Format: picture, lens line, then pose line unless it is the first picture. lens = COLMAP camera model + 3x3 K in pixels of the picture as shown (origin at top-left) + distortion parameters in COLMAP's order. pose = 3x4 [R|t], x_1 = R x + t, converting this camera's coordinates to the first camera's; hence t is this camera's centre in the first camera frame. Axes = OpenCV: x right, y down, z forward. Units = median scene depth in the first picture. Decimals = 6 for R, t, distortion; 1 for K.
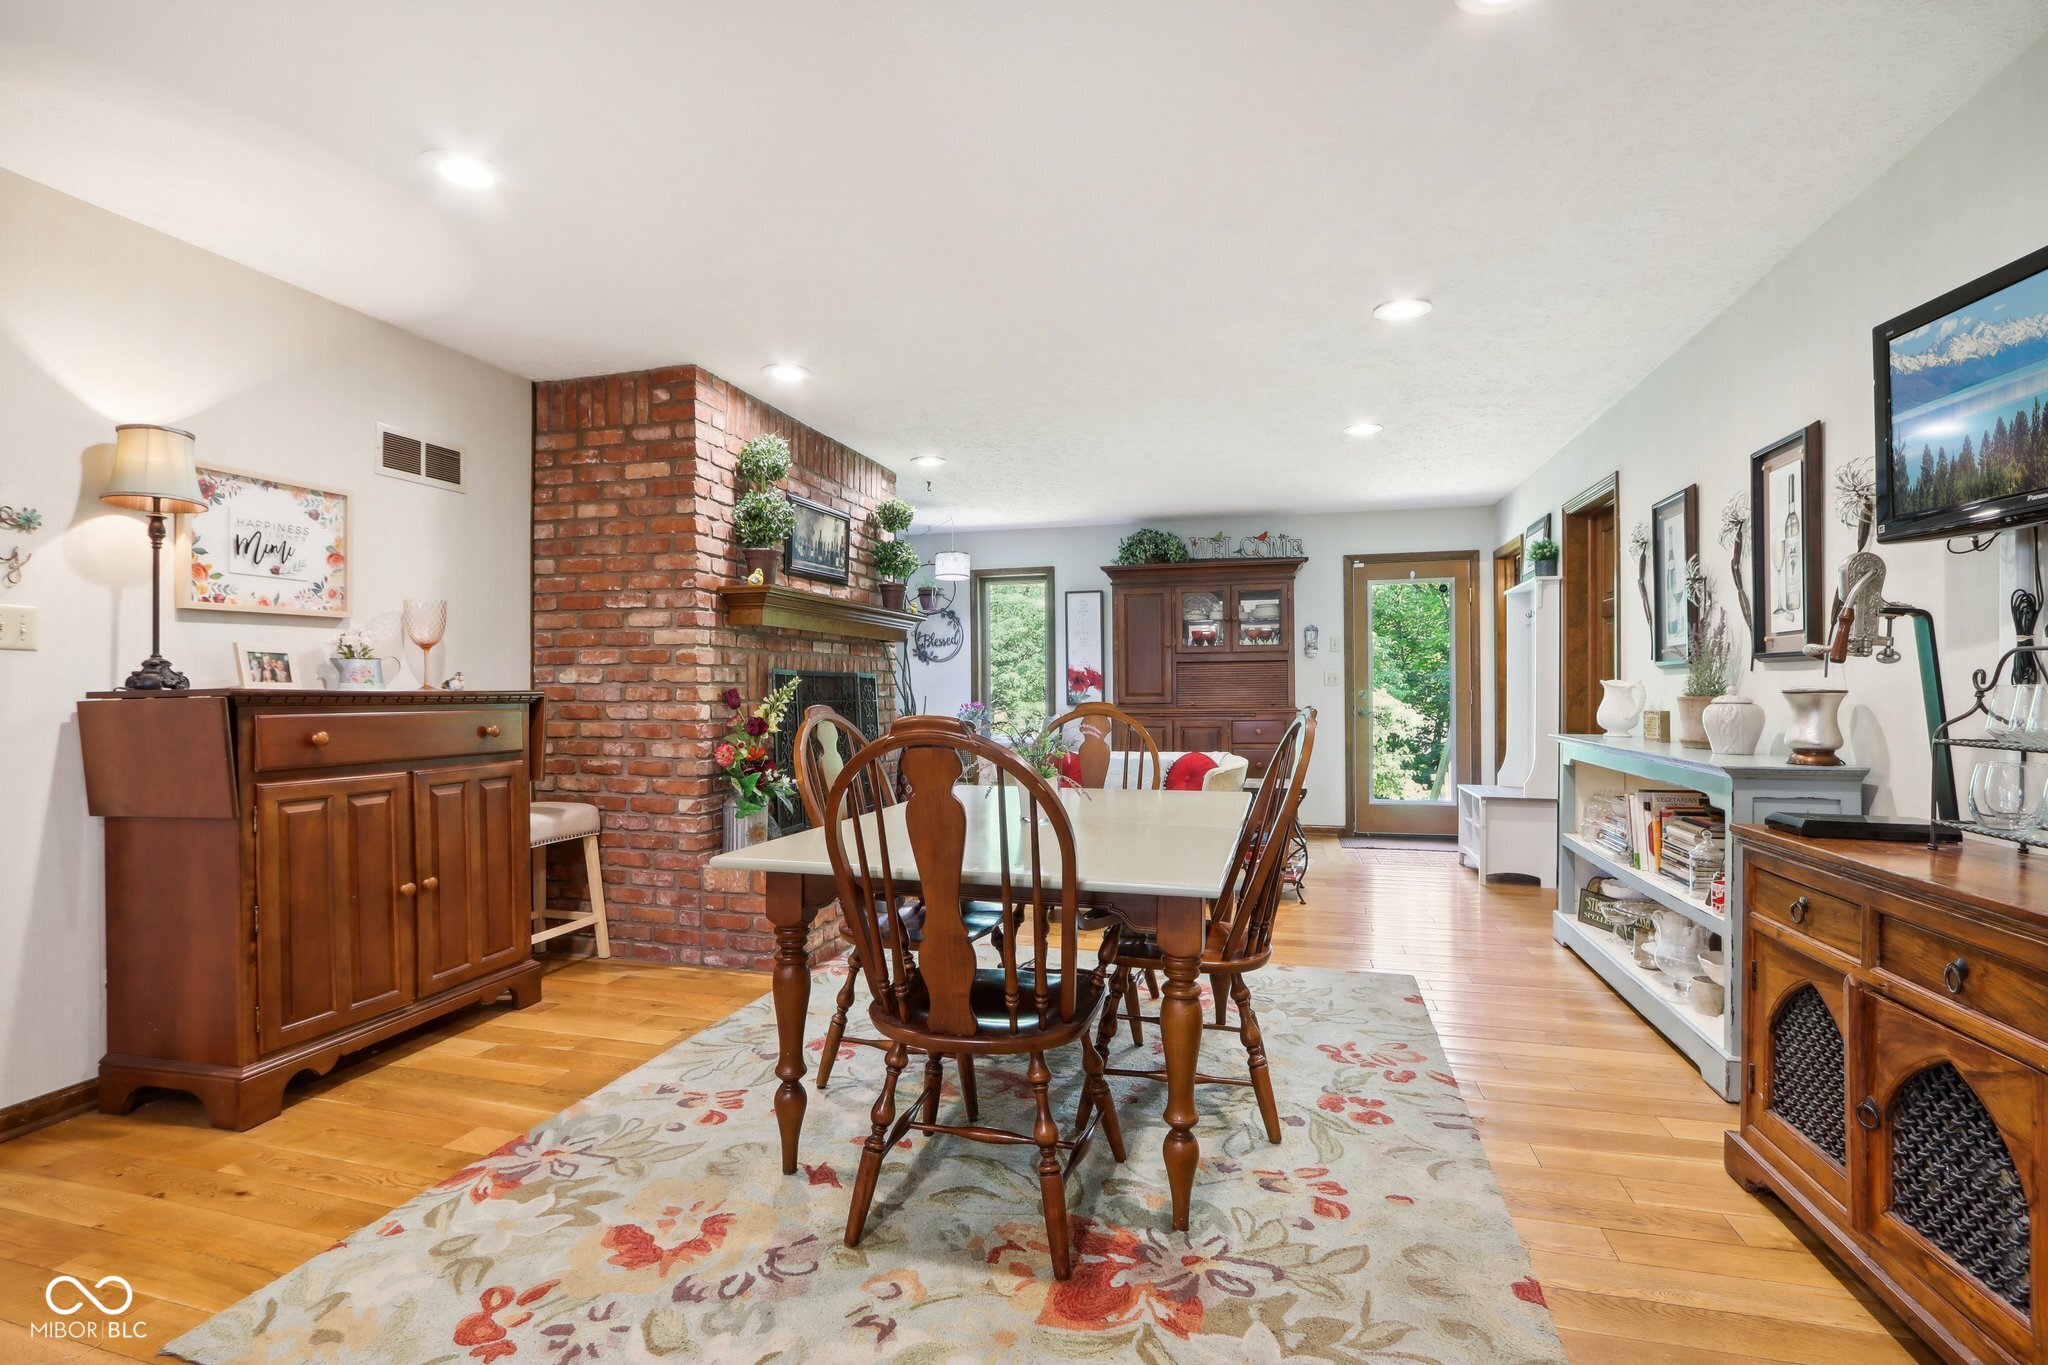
lens RADIAL K [[967.5, 0, 1002.8], [0, 967.5, 689.0], [0, 0, 1]] dist [-0.023269, 0.004197]
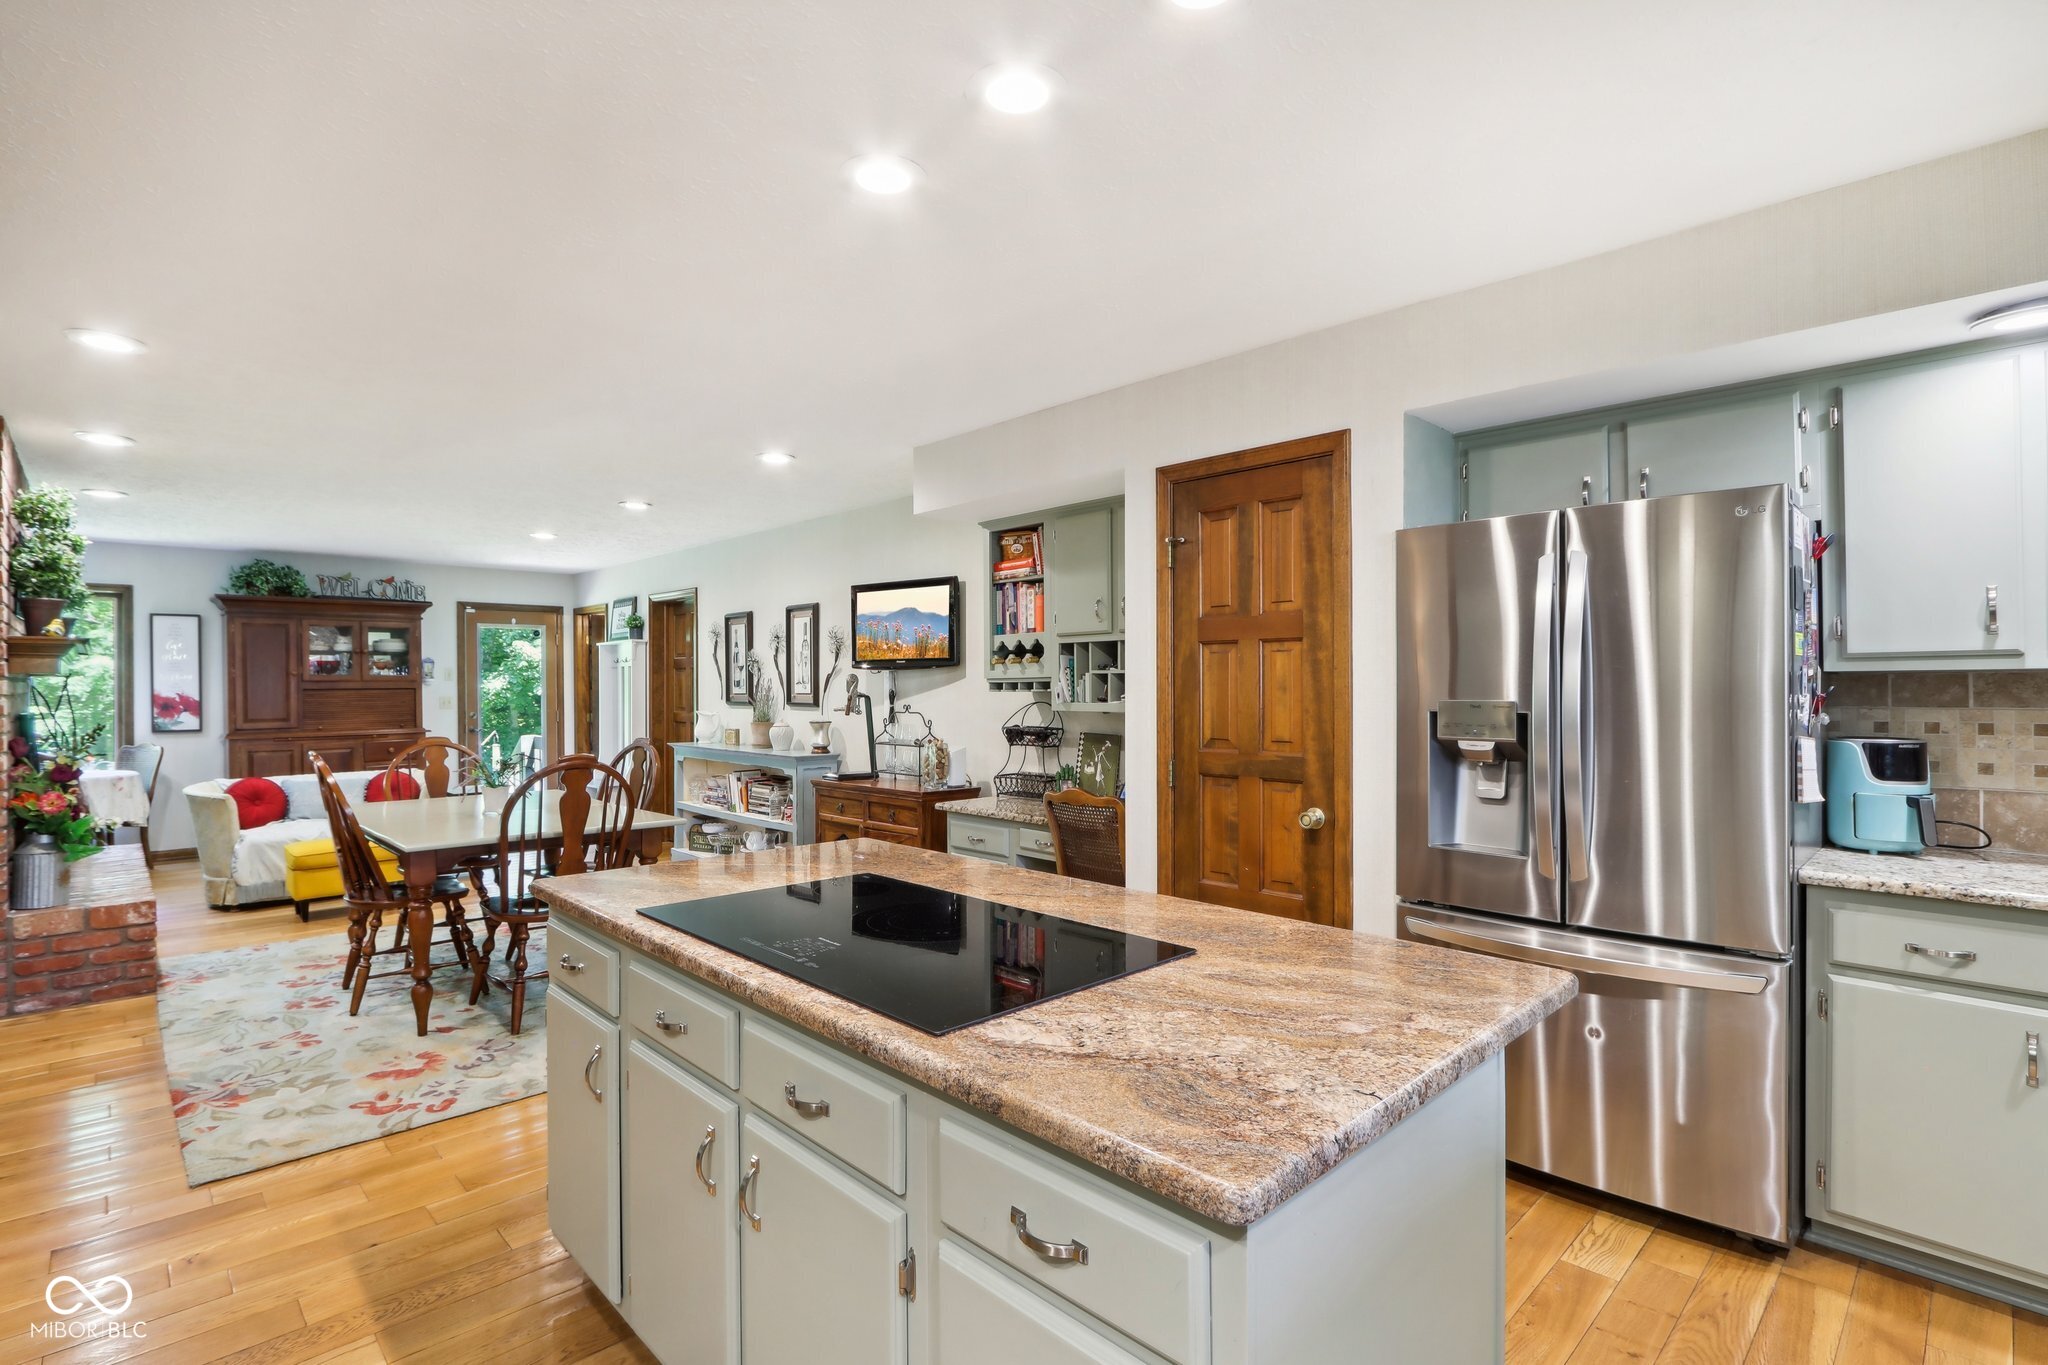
lens RADIAL K [[967.5, 0, 1012.7], [0, 967.5, 688.8], [0, 0, 1]] dist [-0.023269, 0.004197]
pose [[0.499640, -0.000132, 0.866233, -0.637498], [0.000770, 1.000000, -0.000292, -0.051296], [-0.866233, 0.000813, 0.499640, -0.391973]]
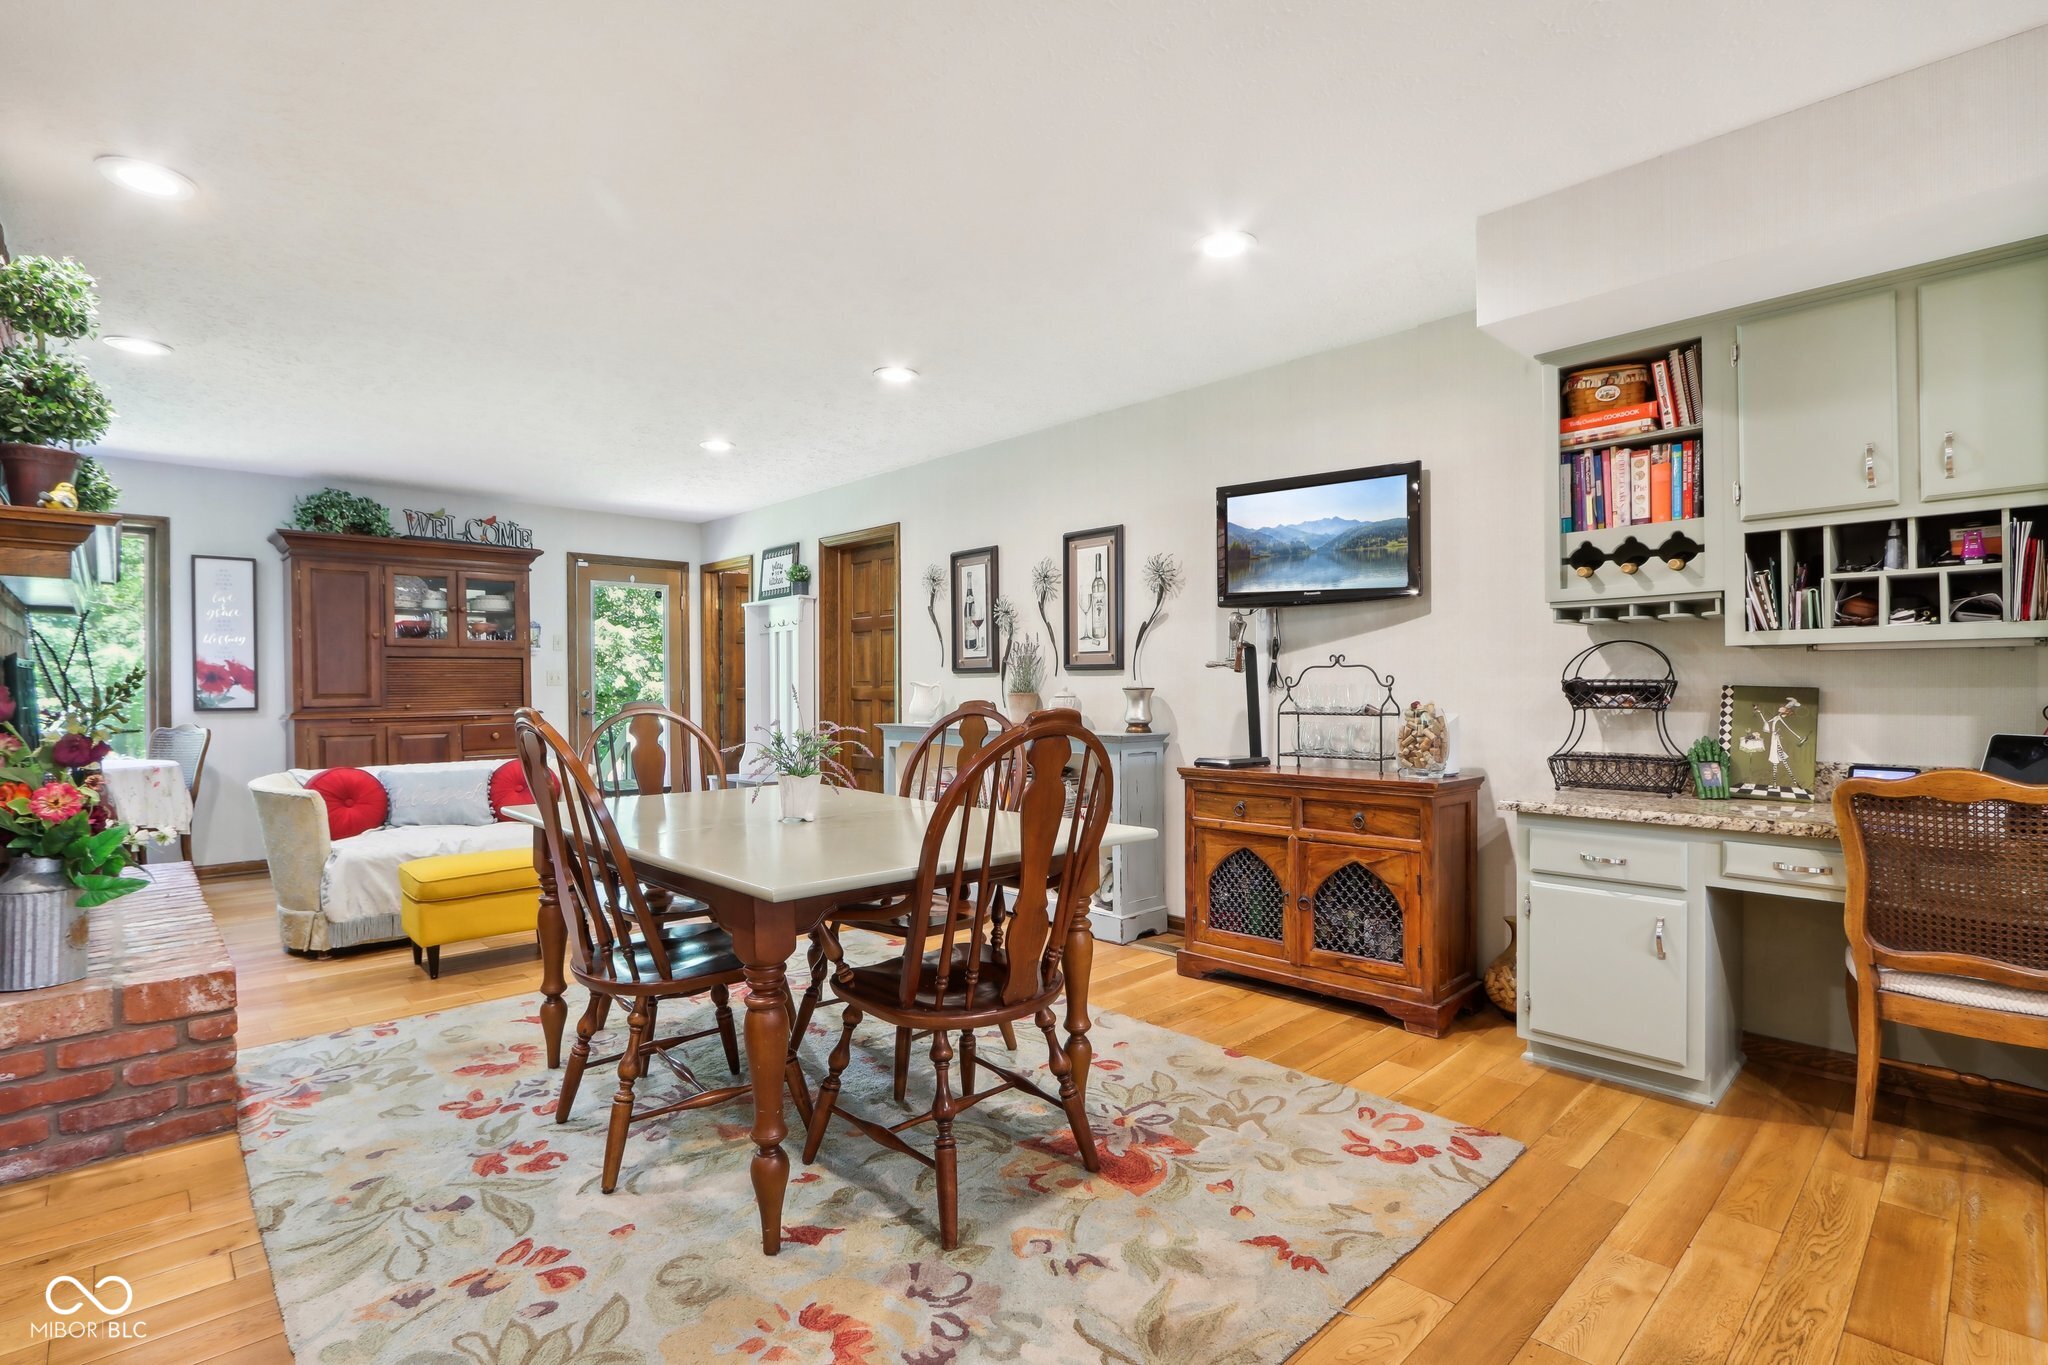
lens RADIAL K [[967.5, 0, 1015.2], [0, 967.5, 691.3], [0, 0, 1]] dist [-0.023269, 0.004197]
pose [[0.507159, -0.002529, 0.861849, -0.472165], [0.001964, 0.999996, 0.001779, 0.002703], [-0.861851, 0.000791, 0.507162, 0.214241]]
